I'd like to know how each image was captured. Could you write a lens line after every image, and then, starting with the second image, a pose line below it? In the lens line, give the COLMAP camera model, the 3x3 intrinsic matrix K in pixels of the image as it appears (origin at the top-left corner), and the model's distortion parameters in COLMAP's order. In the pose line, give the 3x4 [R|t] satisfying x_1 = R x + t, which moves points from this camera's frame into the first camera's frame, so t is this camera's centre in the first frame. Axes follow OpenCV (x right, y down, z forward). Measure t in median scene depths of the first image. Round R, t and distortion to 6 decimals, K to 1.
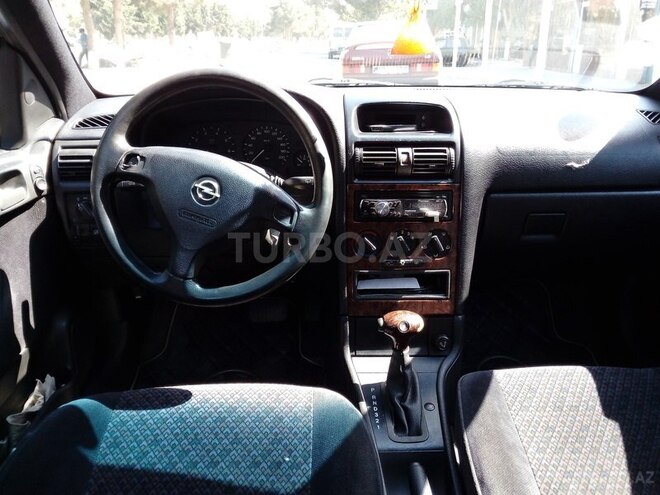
lens RADIAL K [[547.9, 0, 333.3], [0, 547.9, 244.0], [0, 0, 1]] dist [0.056742, -0.105625]
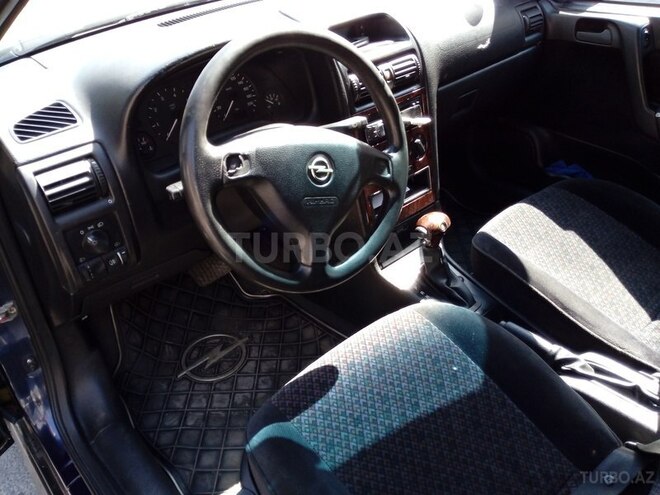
lens RADIAL K [[547.9, 0, 333.3], [0, 547.9, 244.0], [0, 0, 1]] dist [0.056742, -0.105625]
pose [[0.768342, -0.392465, 0.505591, -0.672430], [0.260405, 0.913287, 0.313203, -0.244883], [-0.584670, -0.108989, 0.803917, 0.219282]]
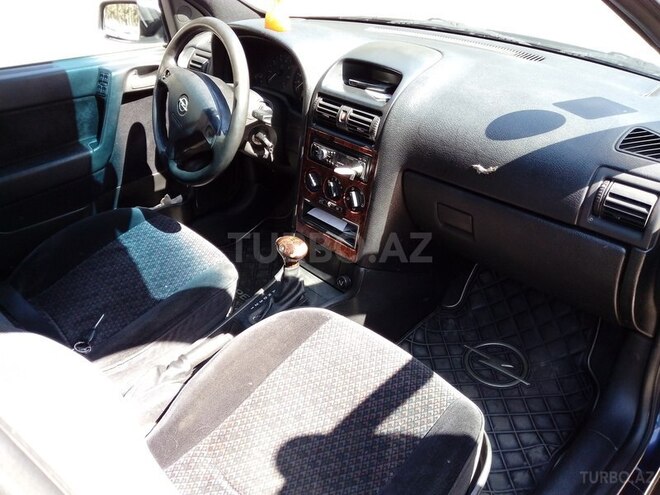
lens RADIAL K [[520.9, 0, 329.9], [0, 520.9, 263.6], [0, 0, 1]] dist [0.047408, 0.000869]
pose [[0.644104, 0.417818, -0.640748, 1.043022], [-0.247935, 0.906459, 0.341849, -0.272506], [0.723642, -0.061323, 0.687446, 0.257555]]
